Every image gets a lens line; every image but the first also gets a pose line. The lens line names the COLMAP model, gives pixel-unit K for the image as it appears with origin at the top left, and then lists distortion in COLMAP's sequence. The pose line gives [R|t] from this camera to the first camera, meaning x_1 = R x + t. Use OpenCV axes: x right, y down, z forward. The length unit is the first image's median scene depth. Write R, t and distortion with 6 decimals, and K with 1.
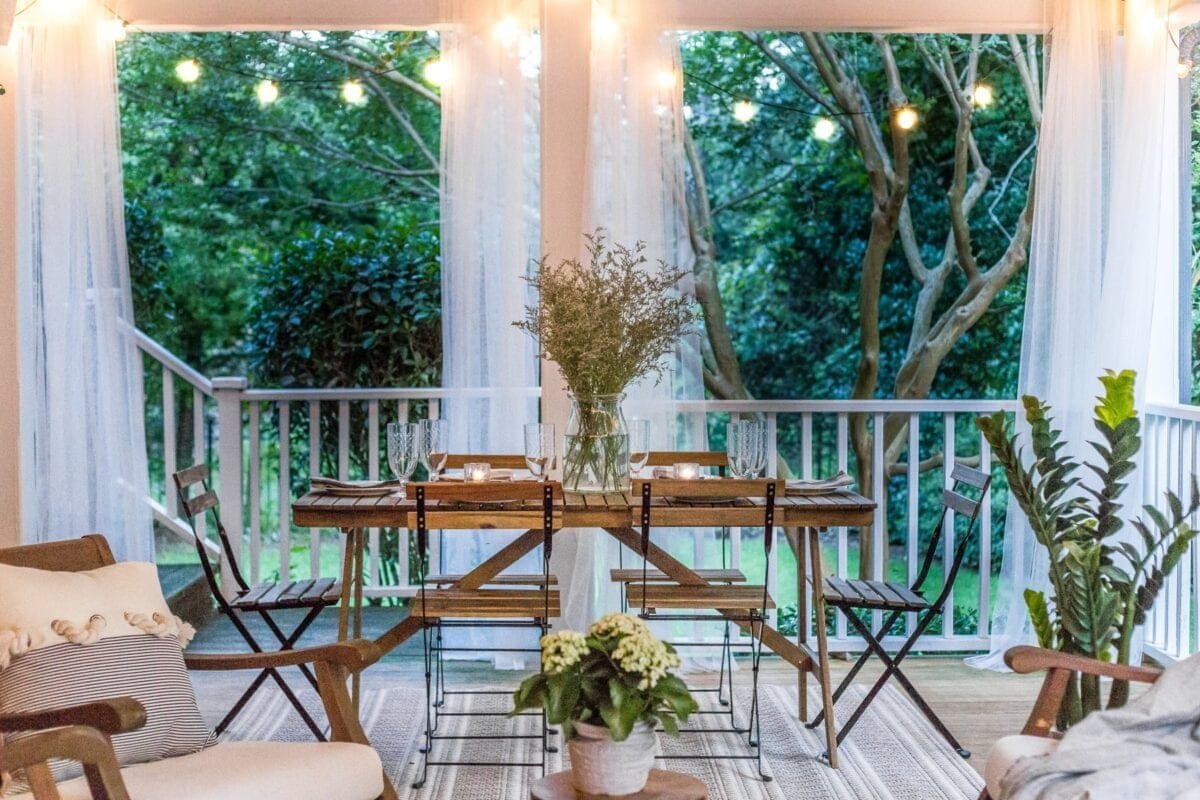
lens RADIAL K [[1750.9, 0, 600.0], [0, 1750.9, 400.0], [0, 0, 1]] dist [-0.106023, -0.057819]
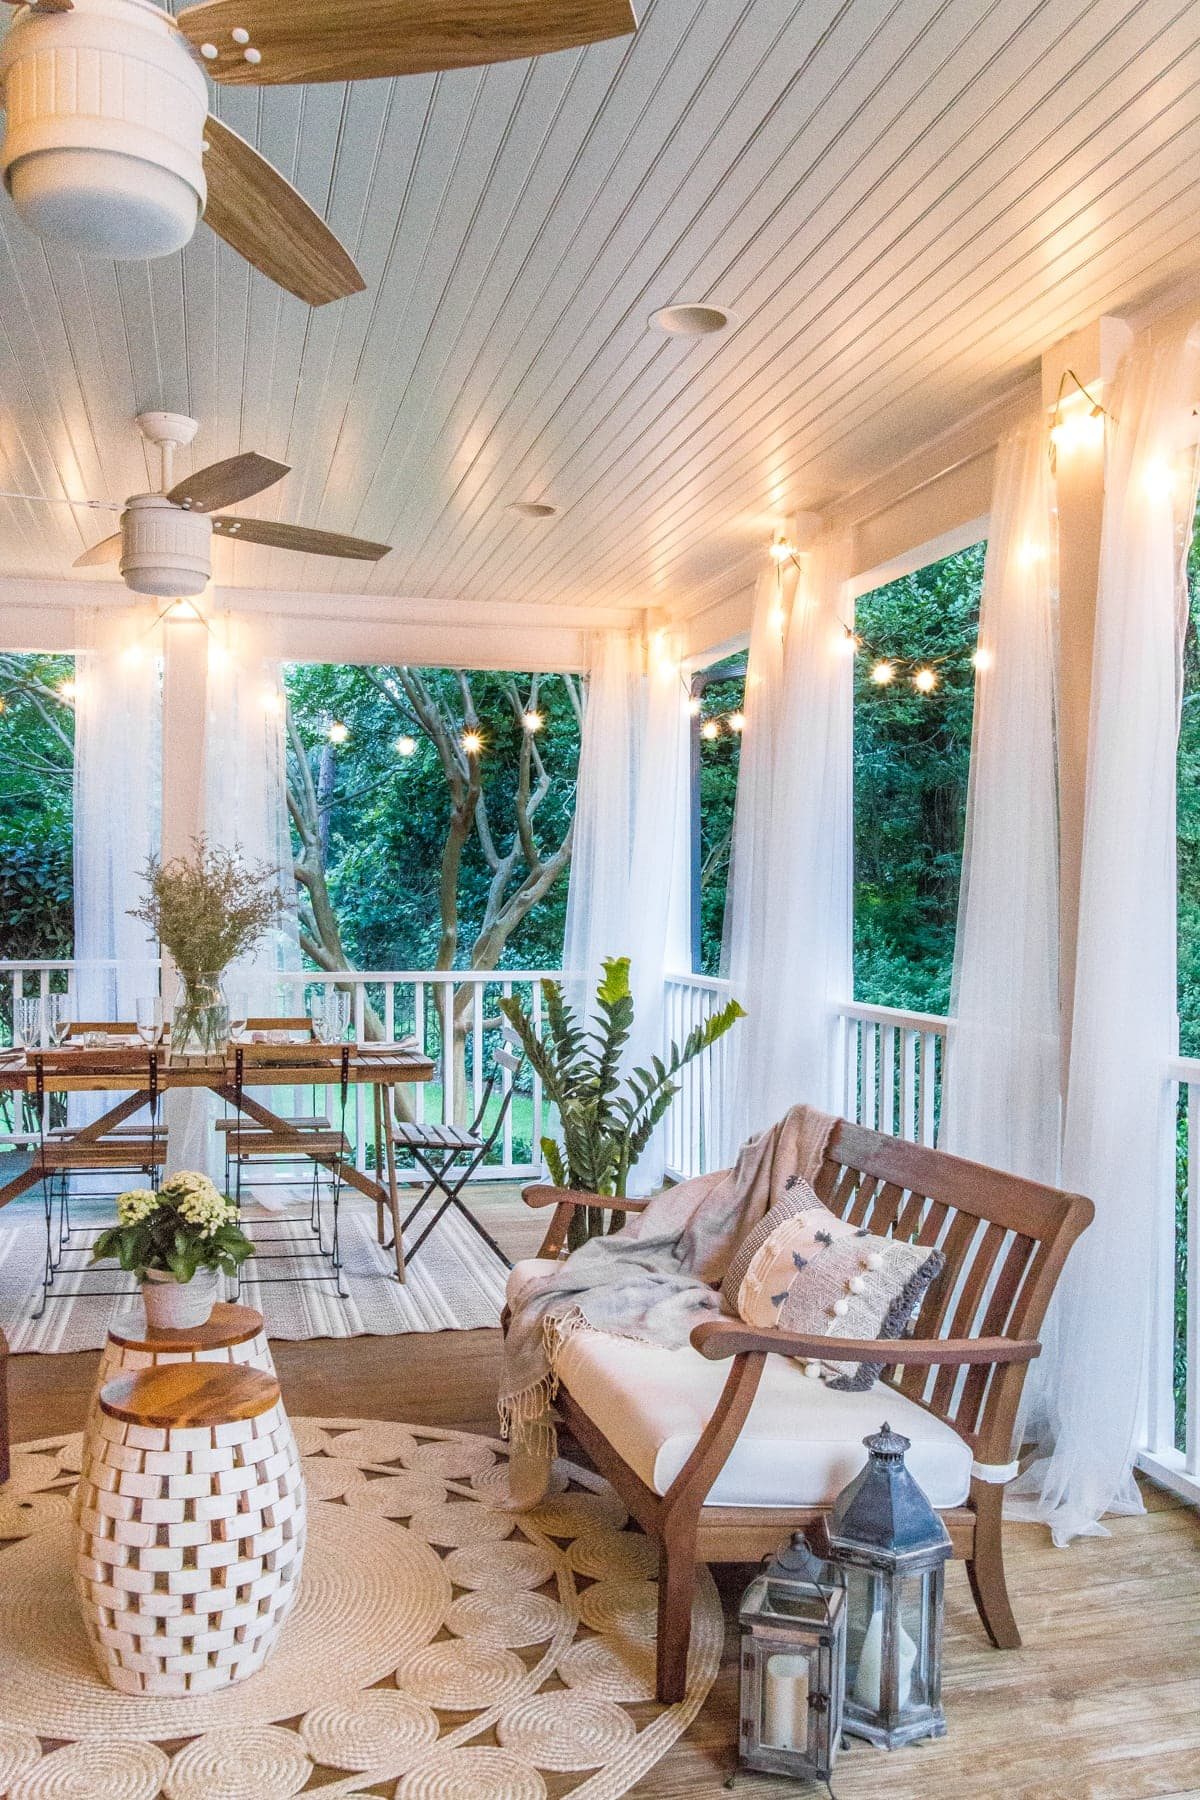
lens RADIAL K [[1462.3, 0, 600.2], [0, 1462.3, 890.9], [0, 0, 1]] dist [-0.124758, 0.120341]
pose [[0.971079, 0.007116, 0.238653, 0.026410], [0.003963, 0.998938, -0.045909, -0.012076], [-0.238726, 0.045527, 0.970019, -0.010981]]
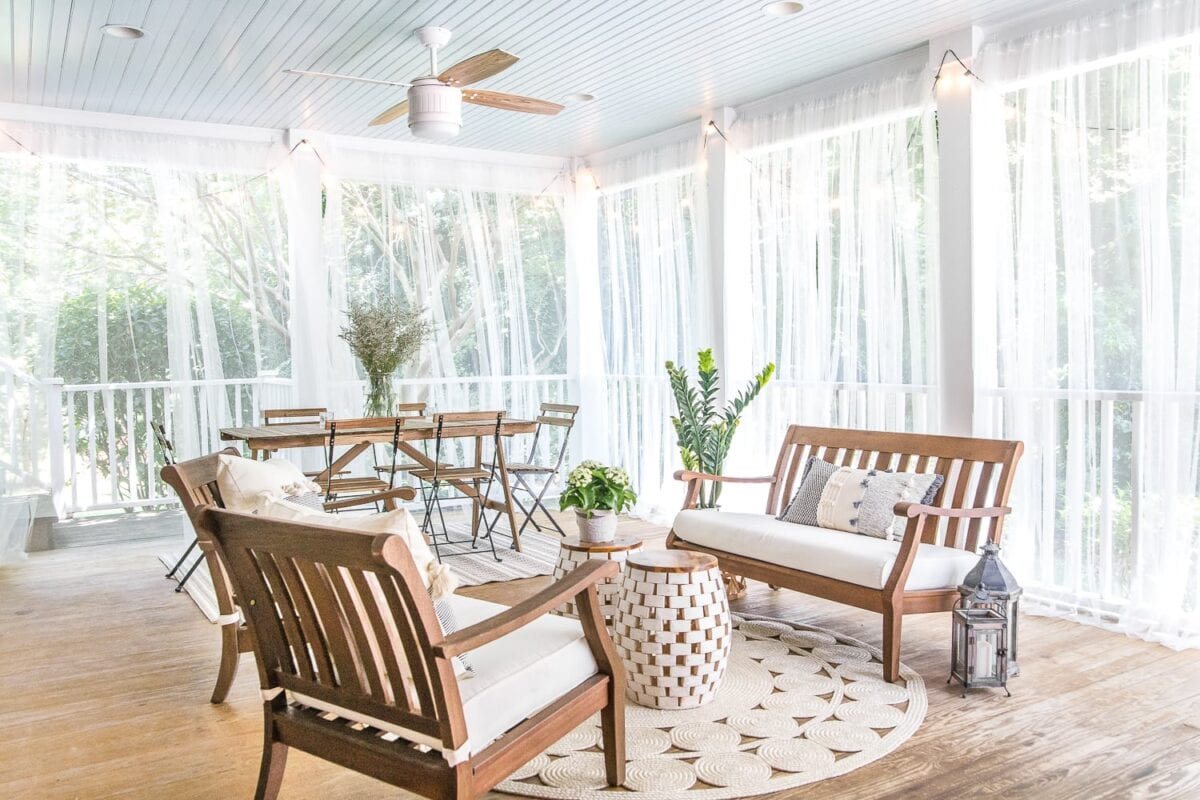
lens RADIAL K [[974.9, 0, 599.6], [0, 974.9, 387.2], [0, 0, 1]] dist [-0.124758, 0.120341]
pose [[0.856964, -0.034953, 0.514189, -0.344672], [0.038526, 0.999251, 0.003718, 0.017220], [-0.513934, 0.016623, 0.857669, -0.019231]]
